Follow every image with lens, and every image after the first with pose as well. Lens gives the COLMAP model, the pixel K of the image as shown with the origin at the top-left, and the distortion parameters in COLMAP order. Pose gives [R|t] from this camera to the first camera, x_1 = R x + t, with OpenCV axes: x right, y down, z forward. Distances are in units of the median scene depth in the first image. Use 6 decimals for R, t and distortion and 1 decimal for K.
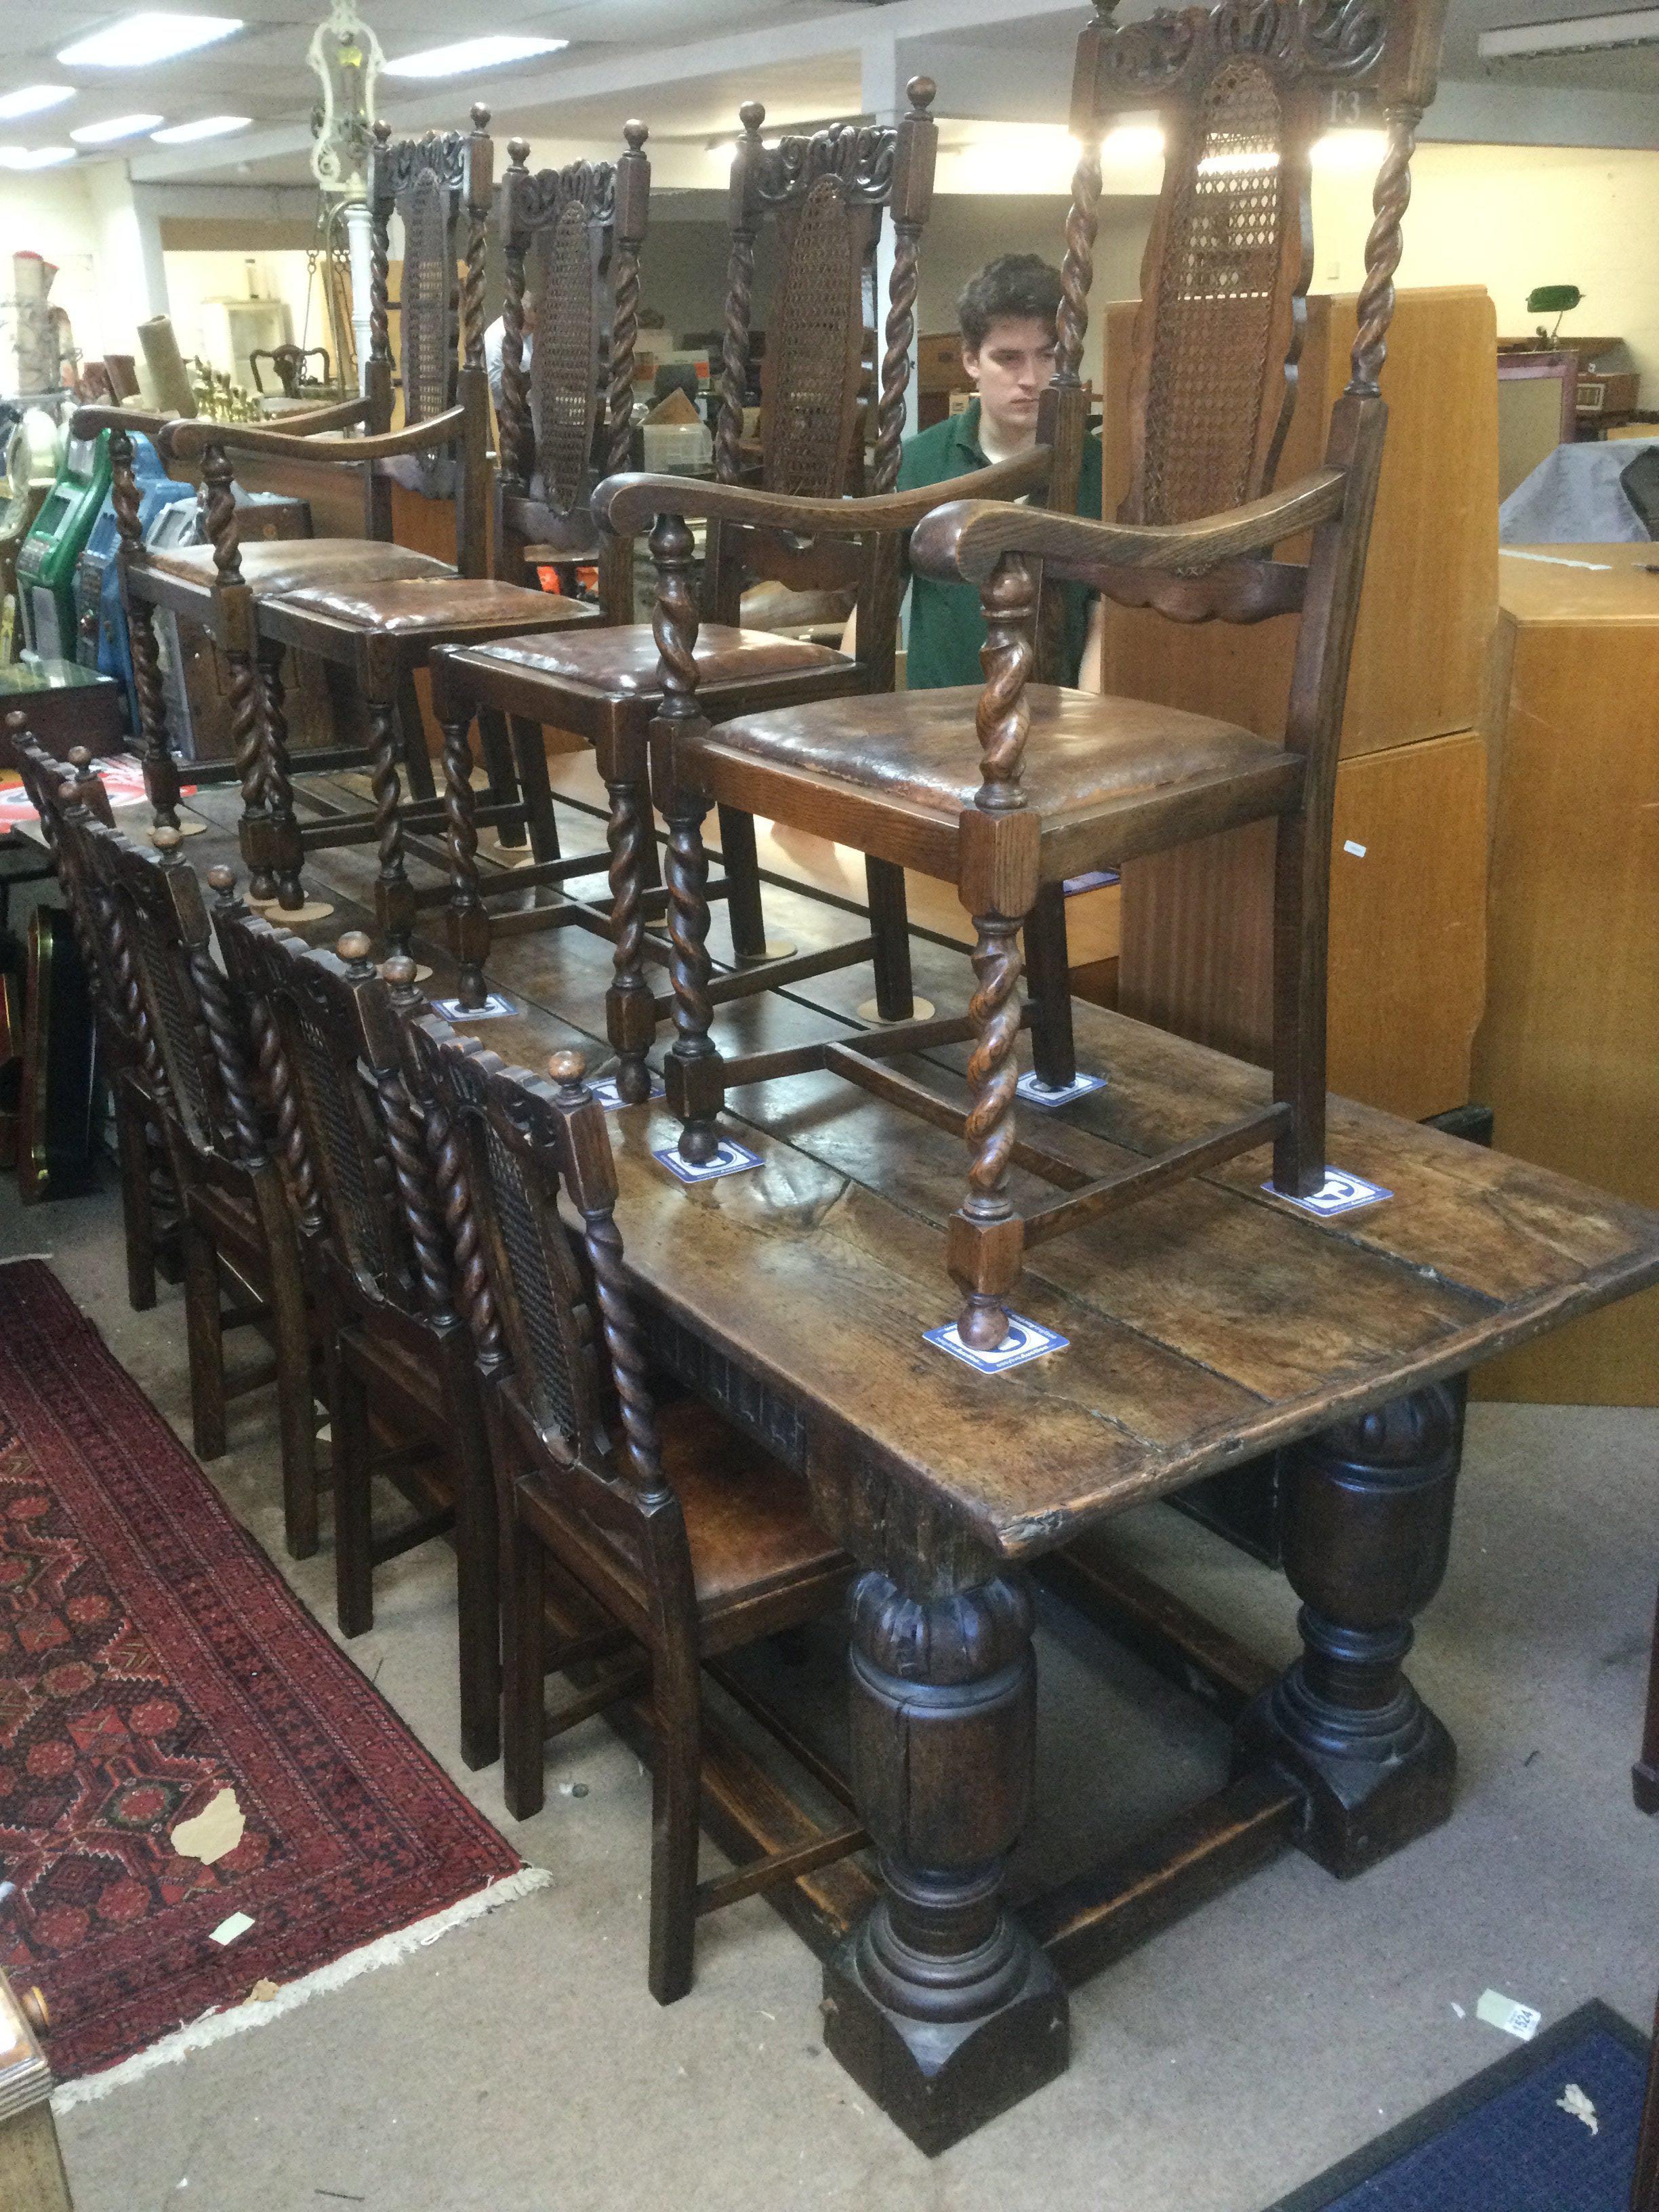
lens RADIAL K [[2011.8, 0, 829.5], [0, 2011.8, 1106.0], [0, 0, 1]] dist [0.106178, -0.204002]
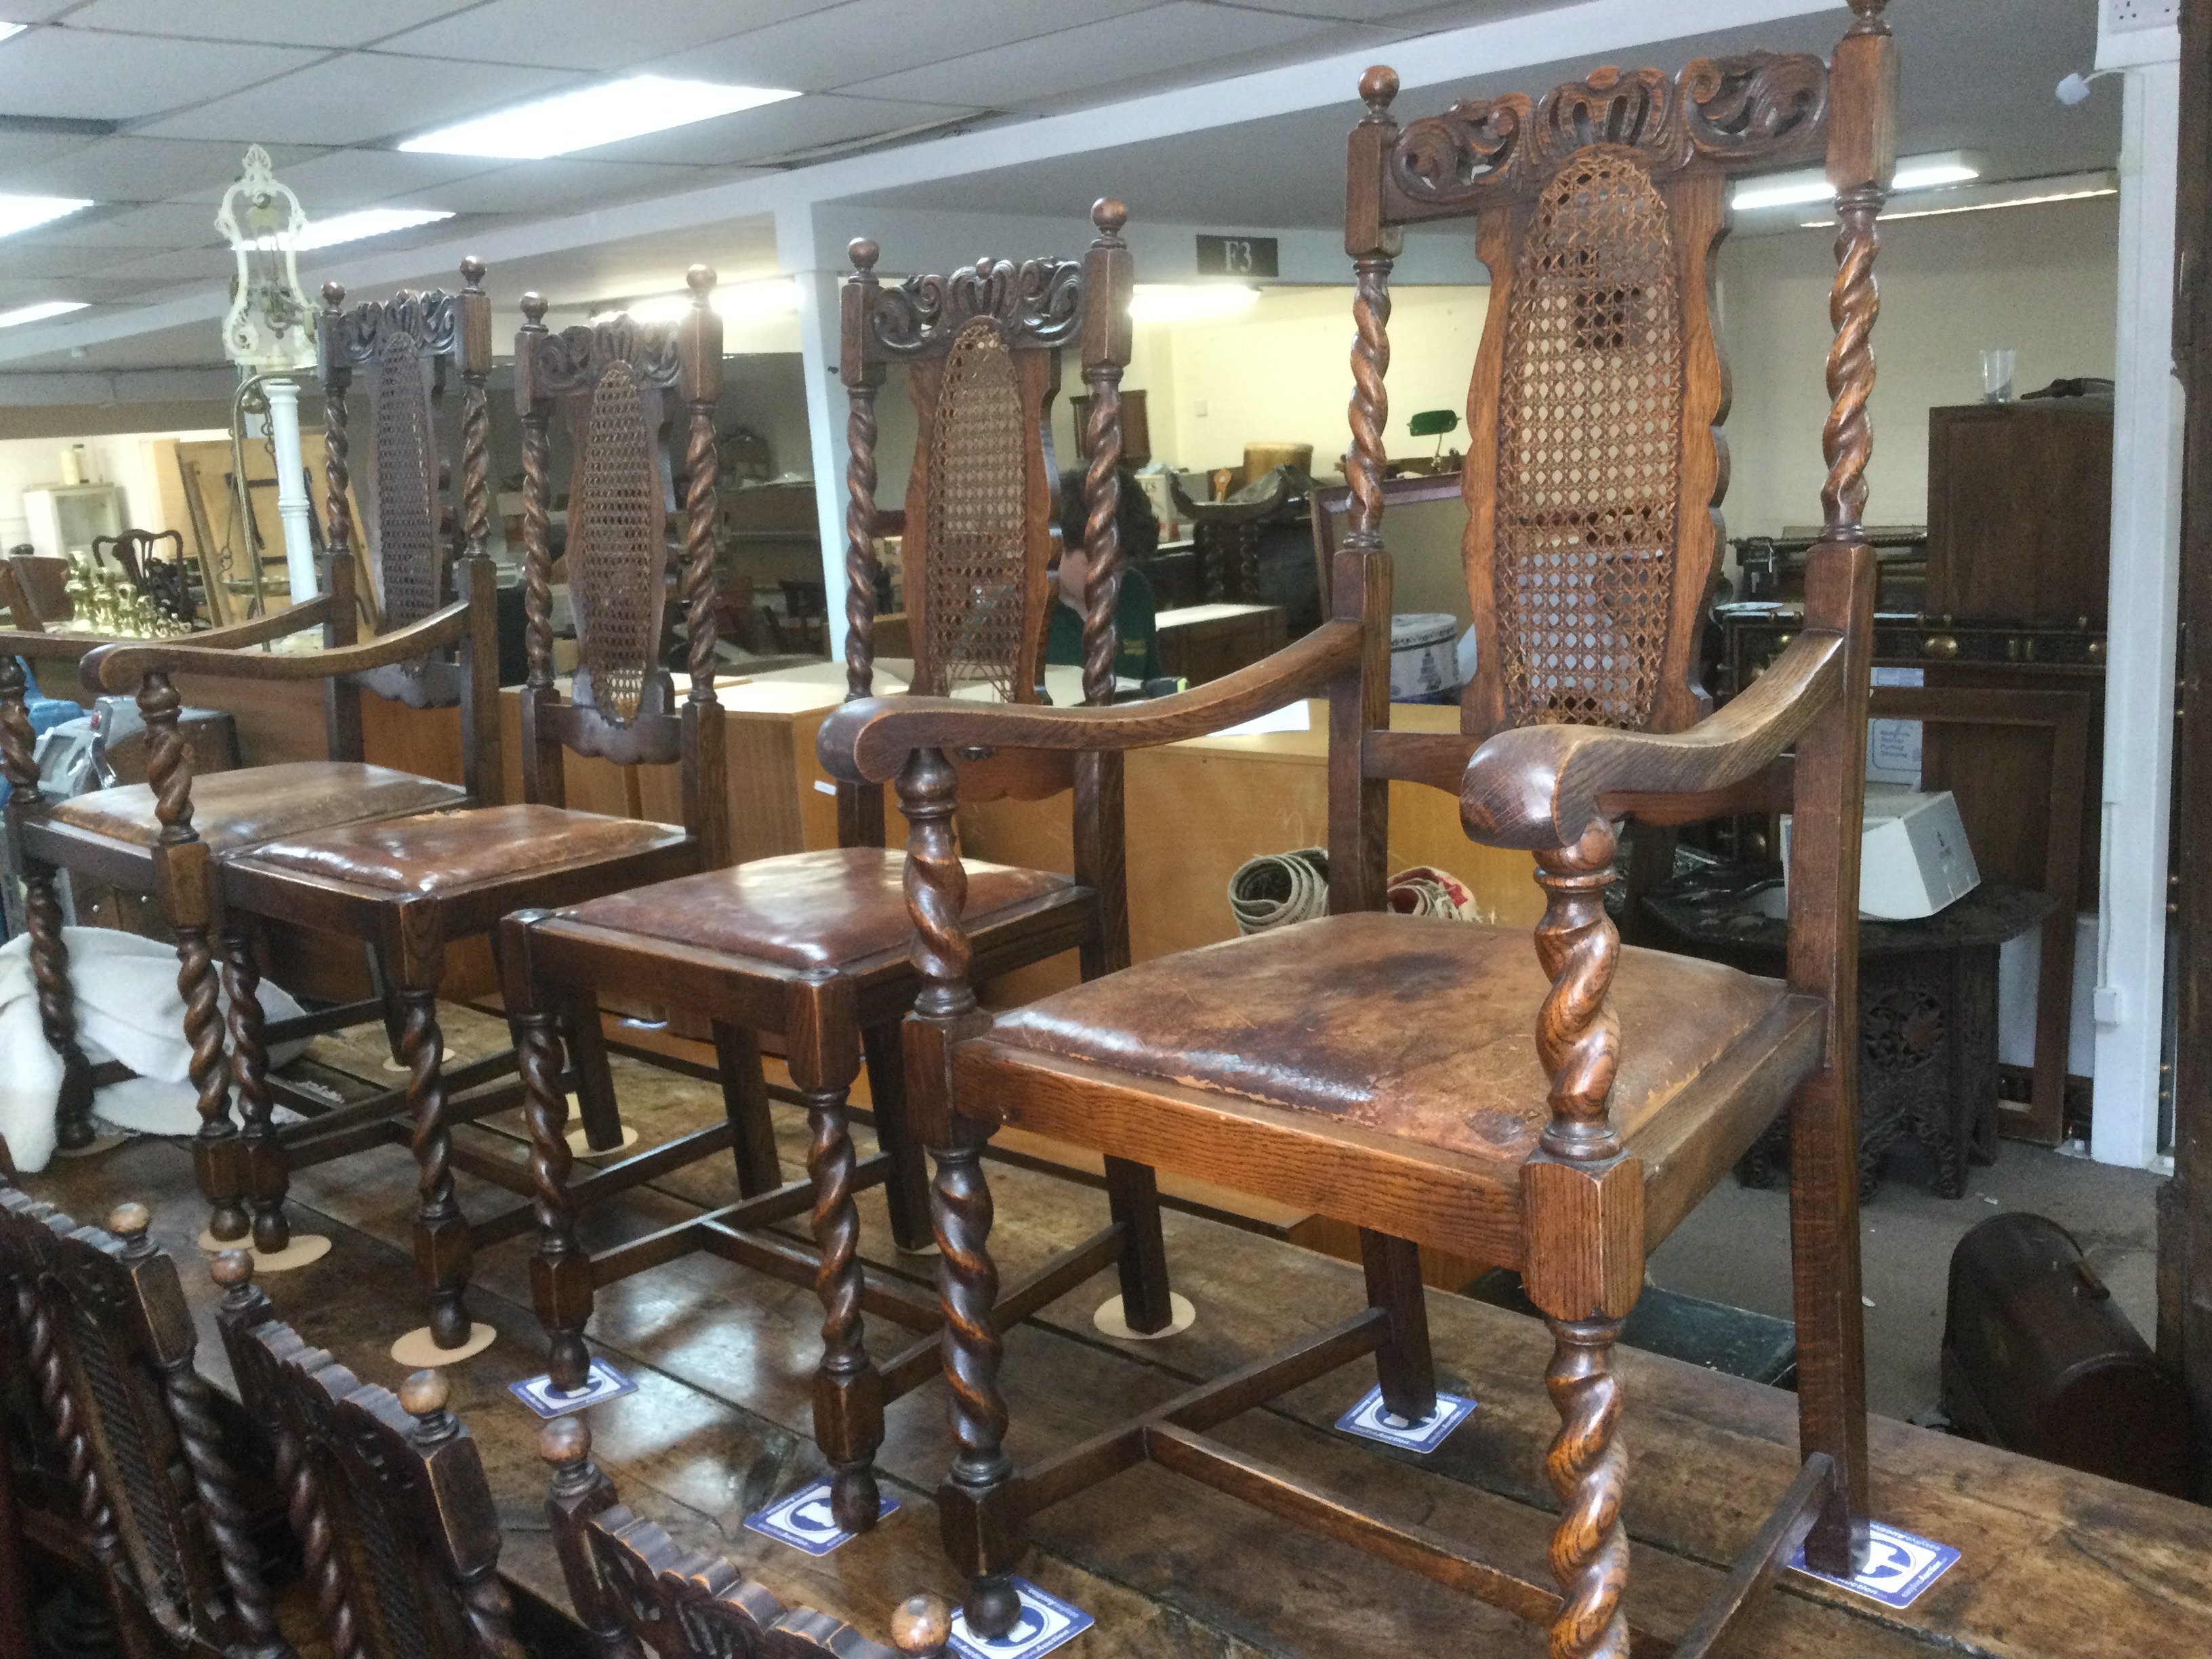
lens RADIAL K [[2011.8, 0, 1106.0], [0, 2011.8, 829.5], [0, 0, 1]] dist [0.106178, -0.204002]
pose [[0.976751, -0.085477, 0.196599, -0.130104], [0.120933, 0.976919, -0.176082, -0.104618], [-0.177010, 0.195763, 0.964543, 0.243728]]
